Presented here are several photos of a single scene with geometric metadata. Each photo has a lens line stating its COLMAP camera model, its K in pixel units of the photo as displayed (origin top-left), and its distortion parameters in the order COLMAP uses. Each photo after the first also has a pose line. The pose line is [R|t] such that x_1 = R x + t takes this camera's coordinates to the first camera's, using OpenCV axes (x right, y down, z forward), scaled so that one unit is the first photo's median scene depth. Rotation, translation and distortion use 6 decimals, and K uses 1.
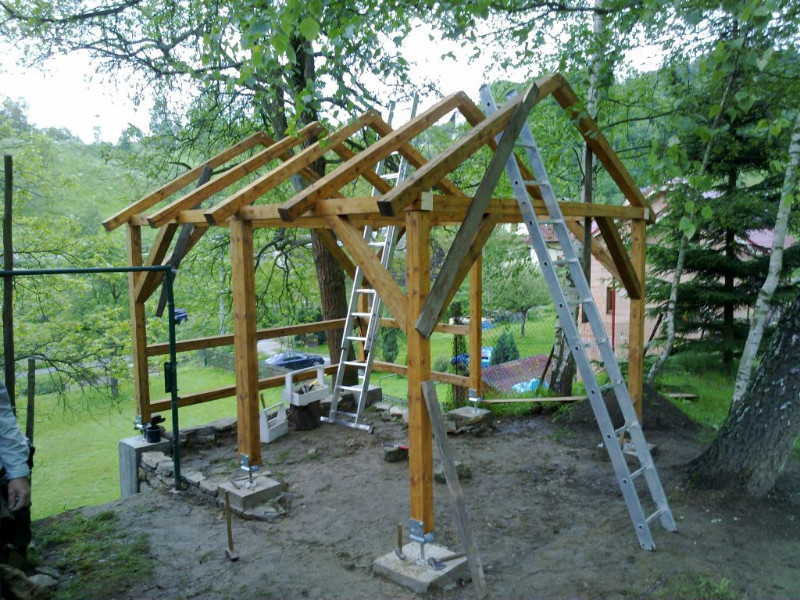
lens RADIAL K [[672.2, 0, 400.0], [0, 672.2, 300.0], [0, 0, 1]] dist [-0.056299, -0.062992]
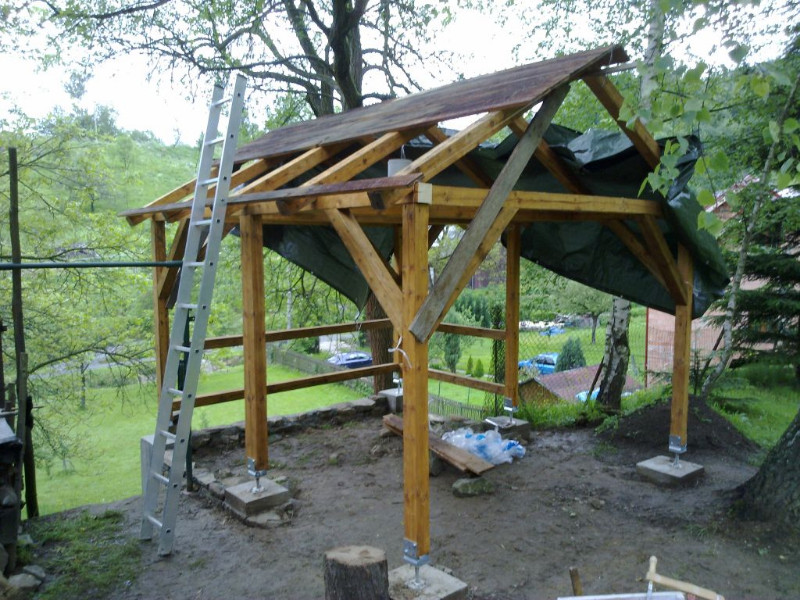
lens RADIAL K [[672.6, 0, 400.0], [0, 672.6, 300.0], [0, 0, 1]] dist [-0.084131, 0.008161]
pose [[0.993558, 0.019385, -0.111657, 0.078017], [-0.019690, 0.999805, -0.001630, 0.000379], [0.111604, 0.003818, 0.993745, 0.063234]]
